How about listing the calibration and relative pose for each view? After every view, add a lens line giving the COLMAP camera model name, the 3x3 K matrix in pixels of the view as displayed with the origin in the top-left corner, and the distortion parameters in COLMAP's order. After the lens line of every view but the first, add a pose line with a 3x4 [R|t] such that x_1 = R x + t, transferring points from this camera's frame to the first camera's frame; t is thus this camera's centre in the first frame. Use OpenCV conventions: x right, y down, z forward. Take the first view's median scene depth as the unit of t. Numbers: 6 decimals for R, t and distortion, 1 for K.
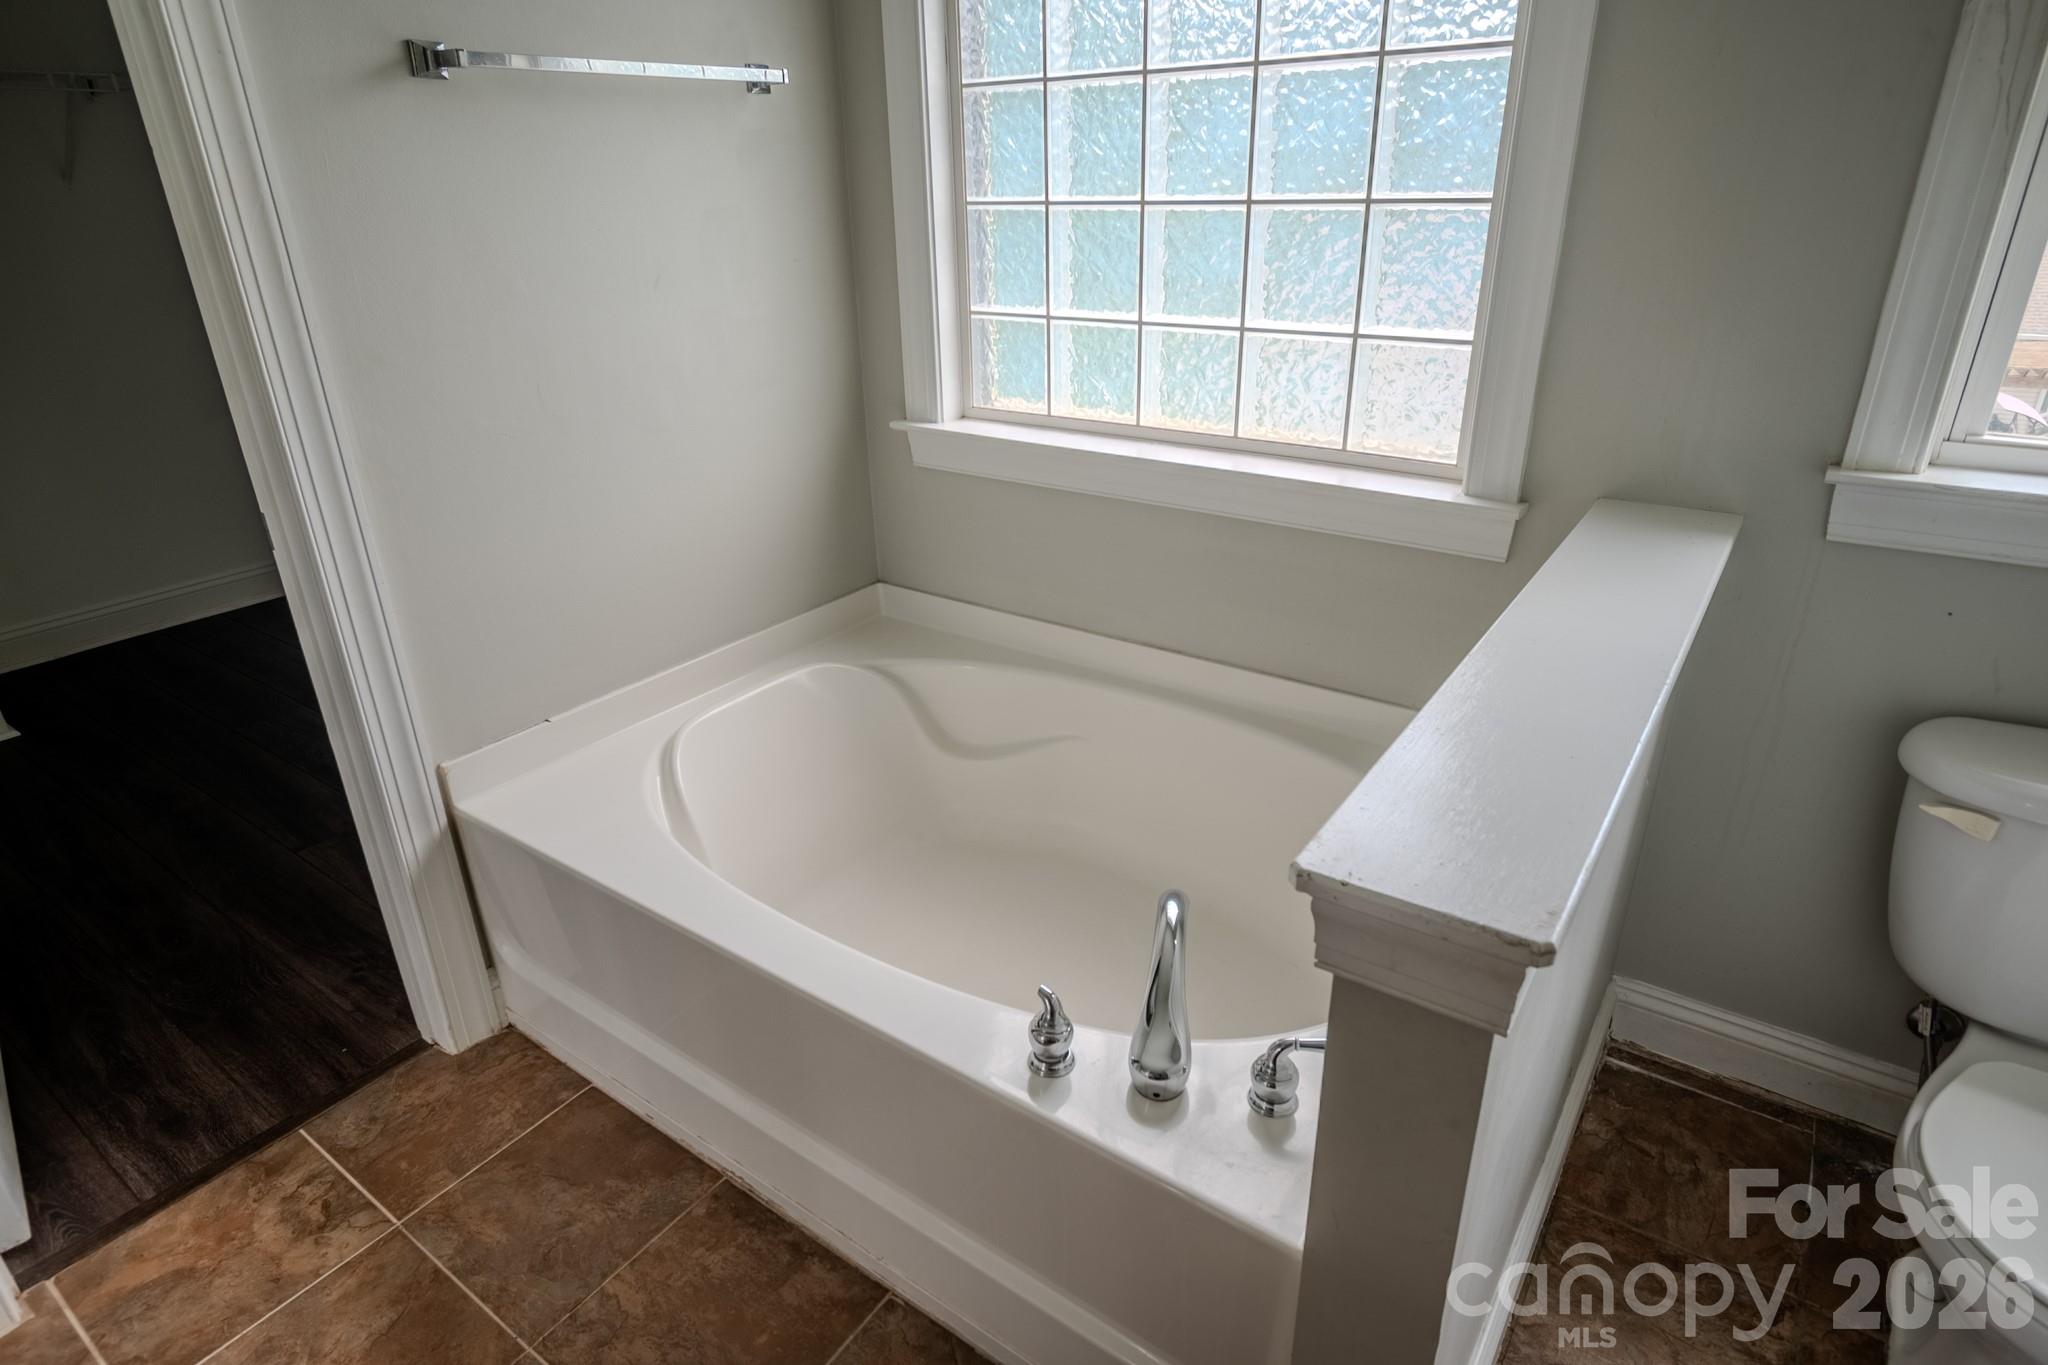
lens RADIAL K [[1138.9, 0, 1016.8], [0, 1138.9, 679.9], [0, 0, 1]] dist [-0.000727, -0.001853]
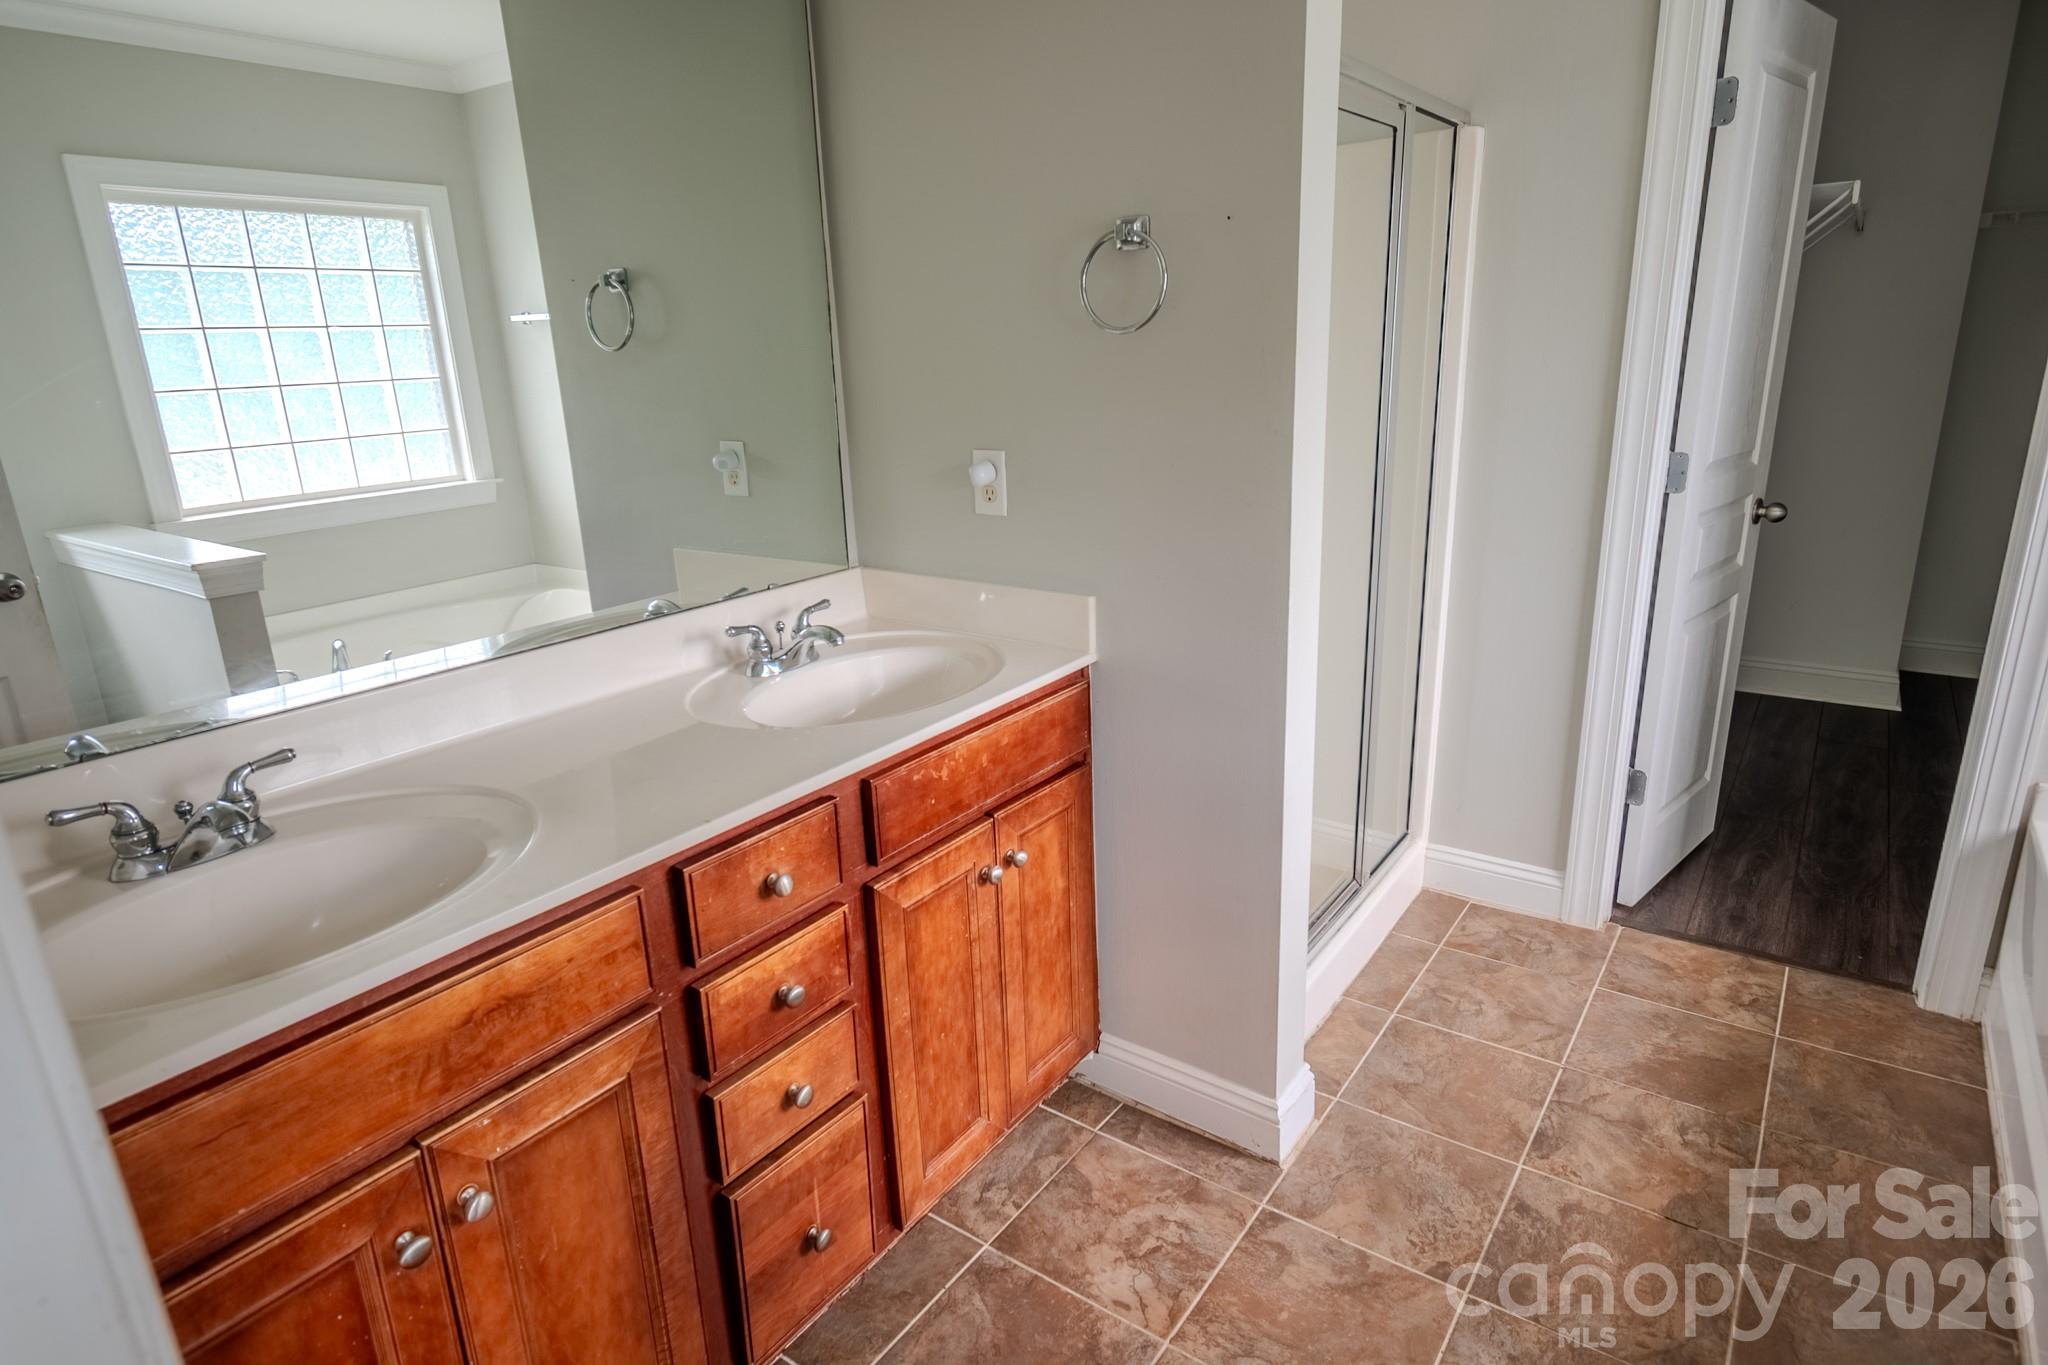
lens RADIAL K [[1138.9, 0, 1016.8], [0, 1138.9, 679.9], [0, 0, 1]] dist [-0.000727, -0.001853]
pose [[-0.001496, 0.309950, -0.950752, 0.613236], [-0.382396, 0.878317, 0.286938, 0.050495], [0.923997, 0.363993, 0.117210, -0.169441]]
